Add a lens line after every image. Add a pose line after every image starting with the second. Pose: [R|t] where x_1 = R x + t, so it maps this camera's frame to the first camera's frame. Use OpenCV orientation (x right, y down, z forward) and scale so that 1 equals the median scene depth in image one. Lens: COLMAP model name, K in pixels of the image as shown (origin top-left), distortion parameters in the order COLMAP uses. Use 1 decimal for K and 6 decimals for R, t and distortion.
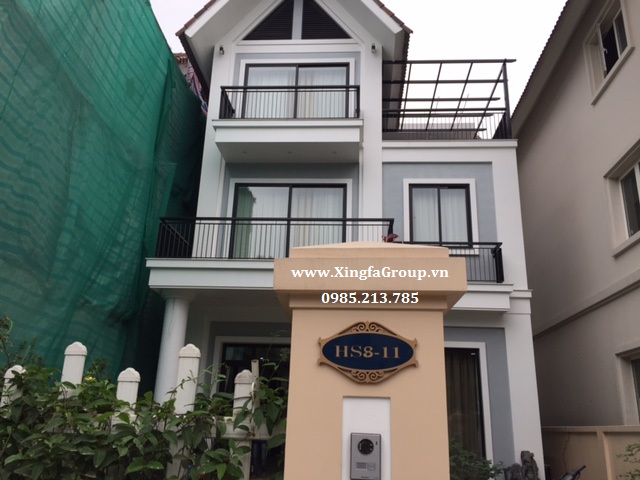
lens RADIAL K [[583.6, 0, 329.1], [0, 583.6, 226.5], [0, 0, 1]] dist [0.010317, 0.001429]
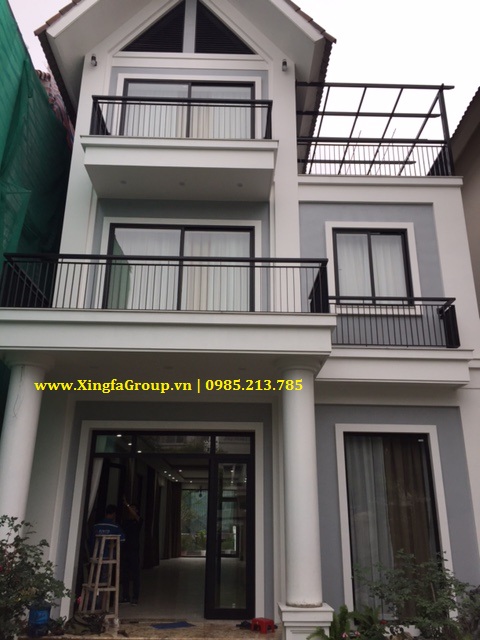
lens RADIAL K [[543.6, 0, 240.0], [0, 543.6, 320.0], [0, 0, 1]] dist [0.067932, -0.124585]
pose [[0.996362, 0.007278, 0.084916, -0.050860], [-0.005921, 0.999851, -0.016229, 0.065523], [-0.085022, 0.015667, 0.996256, 0.267978]]
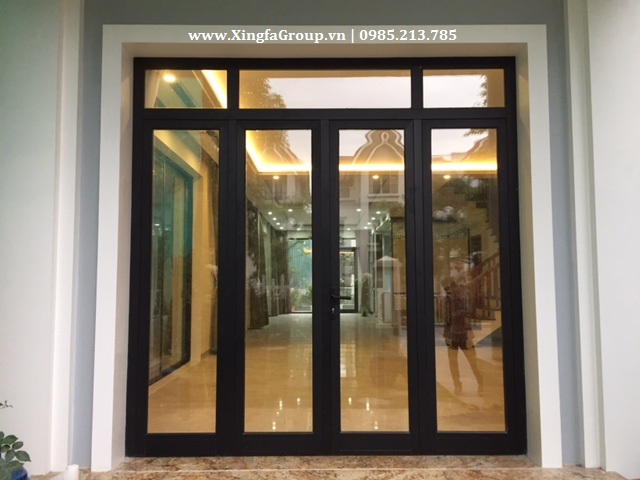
lens RADIAL K [[583.6, 0, 329.1], [0, 583.6, 226.5], [0, 0, 1]] dist [0.010317, 0.001429]
pose [[0.997002, -0.029206, 0.071654, -0.096638], [0.010576, 0.968773, 0.247724, 0.204755], [-0.076651, -0.246223, 0.966177, 0.636209]]
